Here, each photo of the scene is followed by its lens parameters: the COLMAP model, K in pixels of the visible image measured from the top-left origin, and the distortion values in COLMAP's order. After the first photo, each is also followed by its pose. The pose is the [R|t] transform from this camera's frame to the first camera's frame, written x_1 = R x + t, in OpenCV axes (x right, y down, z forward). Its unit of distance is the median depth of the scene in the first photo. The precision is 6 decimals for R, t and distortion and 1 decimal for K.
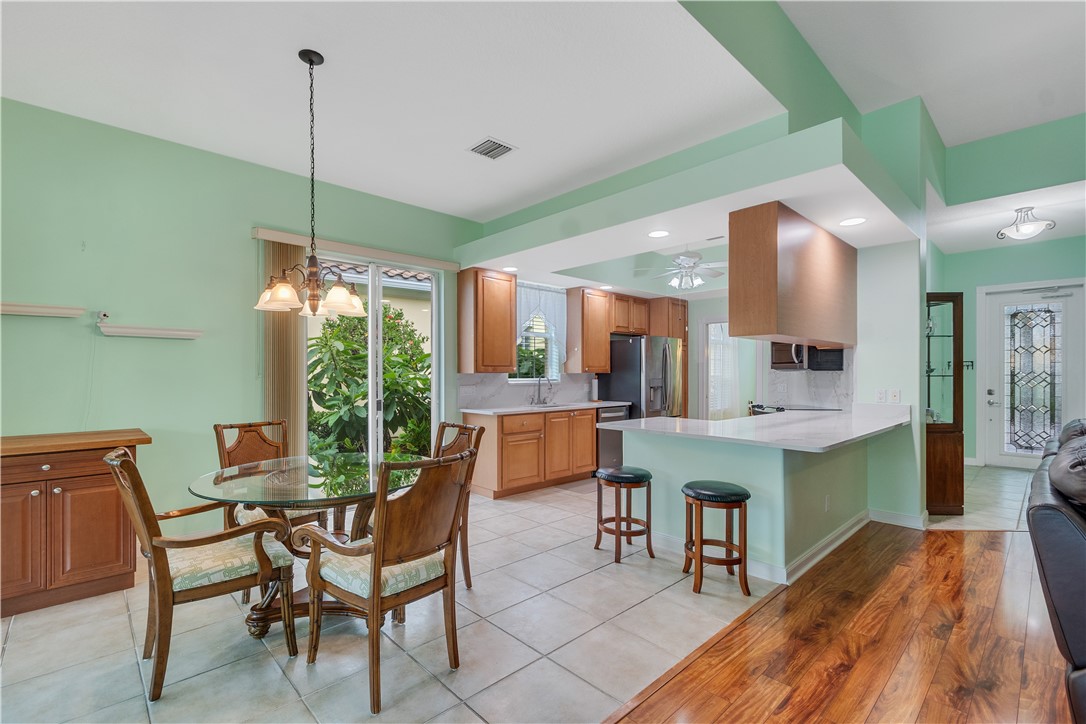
lens RADIAL K [[481.6, 0, 536.0], [0, 481.6, 375.1], [0, 0, 1]] dist [0.000610, -0.000158]
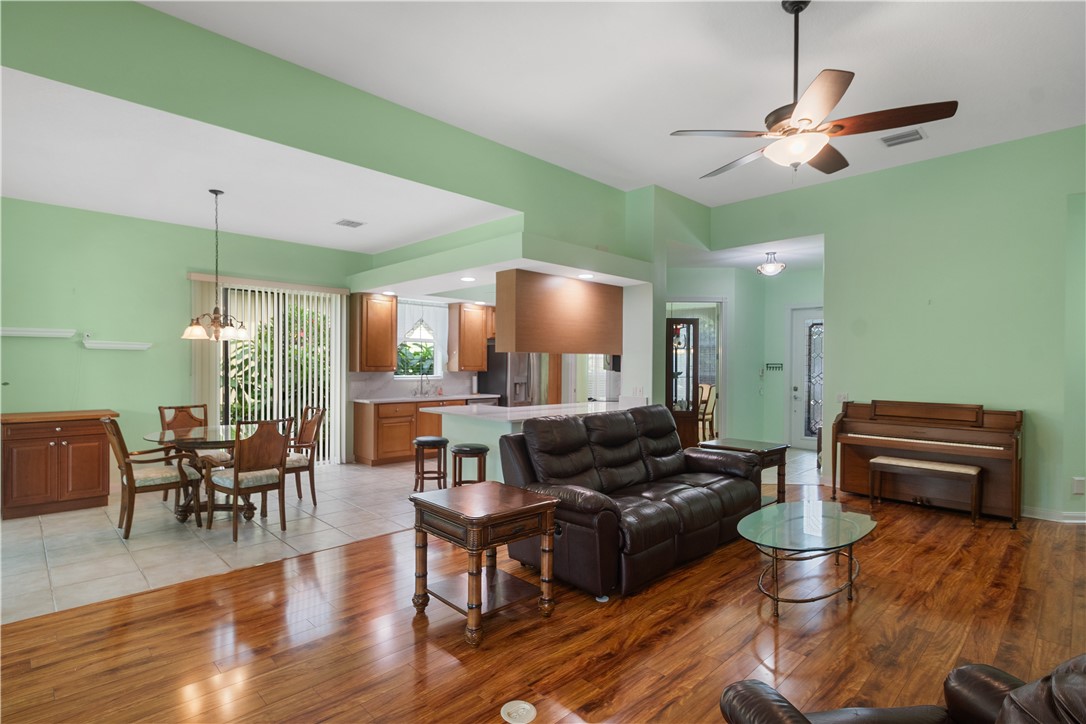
lens RADIAL K [[536.2, 0, 539.1], [0, 536.2, 368.2], [0, 0, 1]] dist [0.000885, 0.000798]
pose [[0.999804, 0.007135, 0.018462, 0.337090], [-0.007201, 0.999968, 0.003516, -0.023169], [-0.018436, -0.003648, 0.999823, -0.482511]]
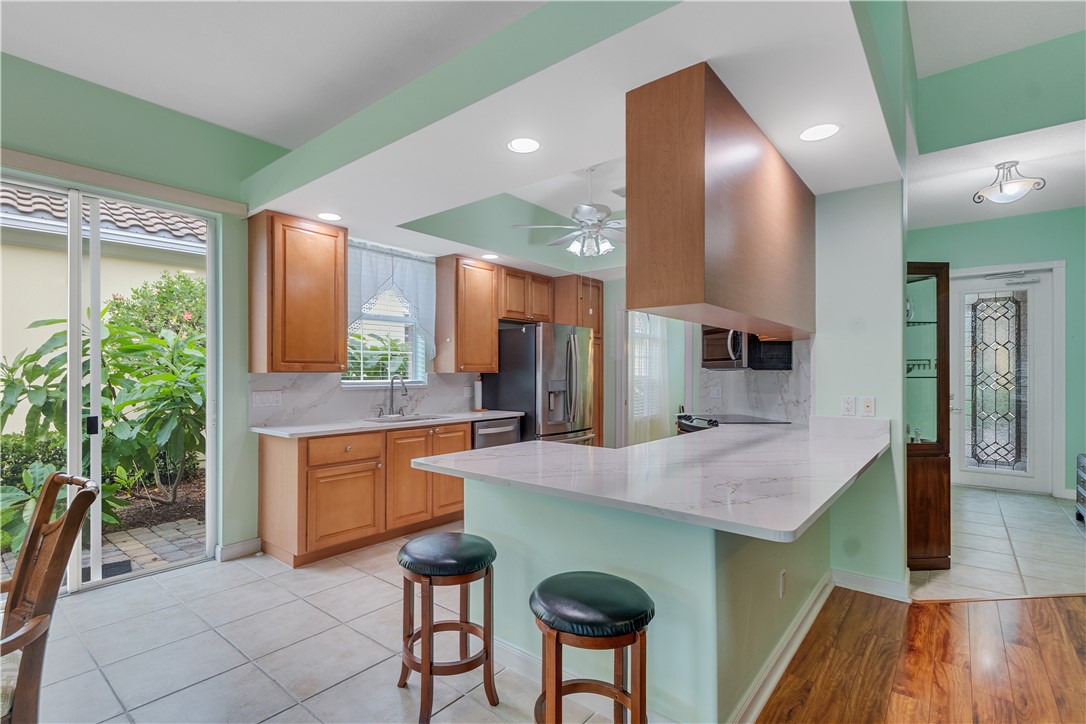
lens RADIAL K [[504.9, 0, 537.1], [0, 504.9, 372.4], [0, 0, 1]] dist [-0.002176, -0.000290]
pose [[0.991420, 0.001716, 0.130700, 0.142269], [-0.001124, 0.999989, -0.004603, -0.001654], [-0.130707, 0.004417, 0.991411, 0.275381]]
